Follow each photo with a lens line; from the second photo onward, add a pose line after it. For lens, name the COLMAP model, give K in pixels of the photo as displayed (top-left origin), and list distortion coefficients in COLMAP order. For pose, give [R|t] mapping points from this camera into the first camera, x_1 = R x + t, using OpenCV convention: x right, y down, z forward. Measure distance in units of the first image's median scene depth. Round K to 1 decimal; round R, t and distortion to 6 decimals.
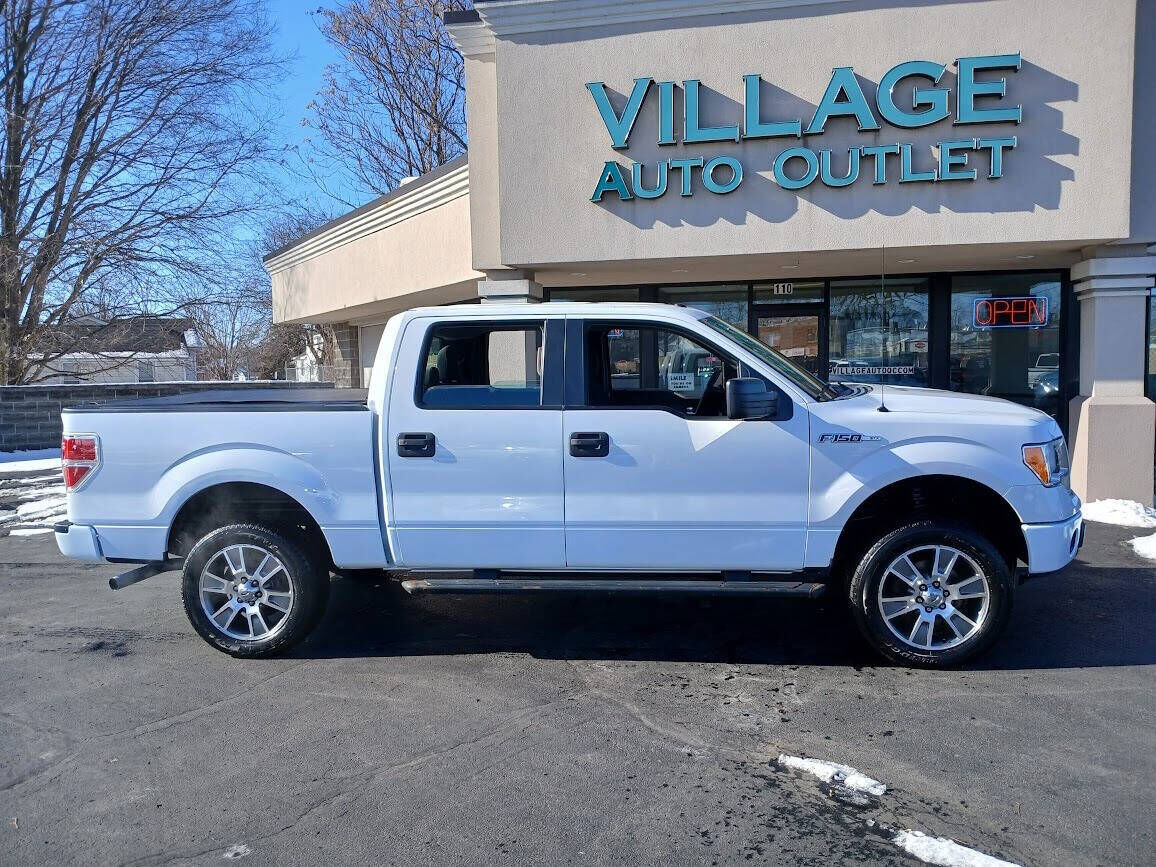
lens RADIAL K [[901.9, 0, 575.5], [0, 901.9, 440.8], [0, 0, 1]] dist [0.015735, -0.036913]
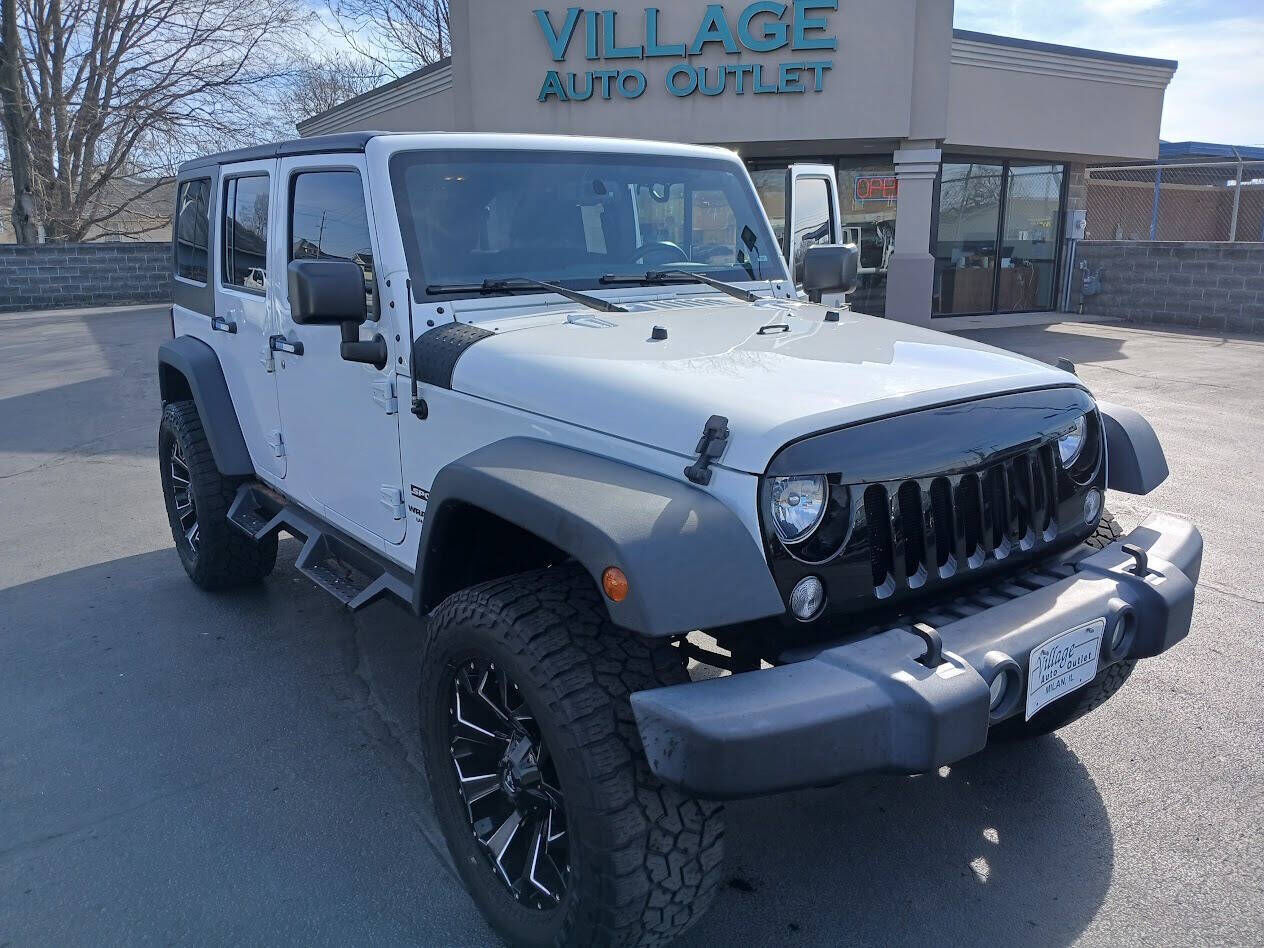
lens RADIAL K [[986.1, 0, 629.2], [0, 986.1, 482.0], [0, 0, 1]] dist [0.015735, -0.036913]
pose [[0.999836, 0.012782, -0.012826, 0.181037], [-0.010508, 0.986414, 0.163945, 0.055815], [0.014748, -0.163783, 0.986386, -0.563626]]
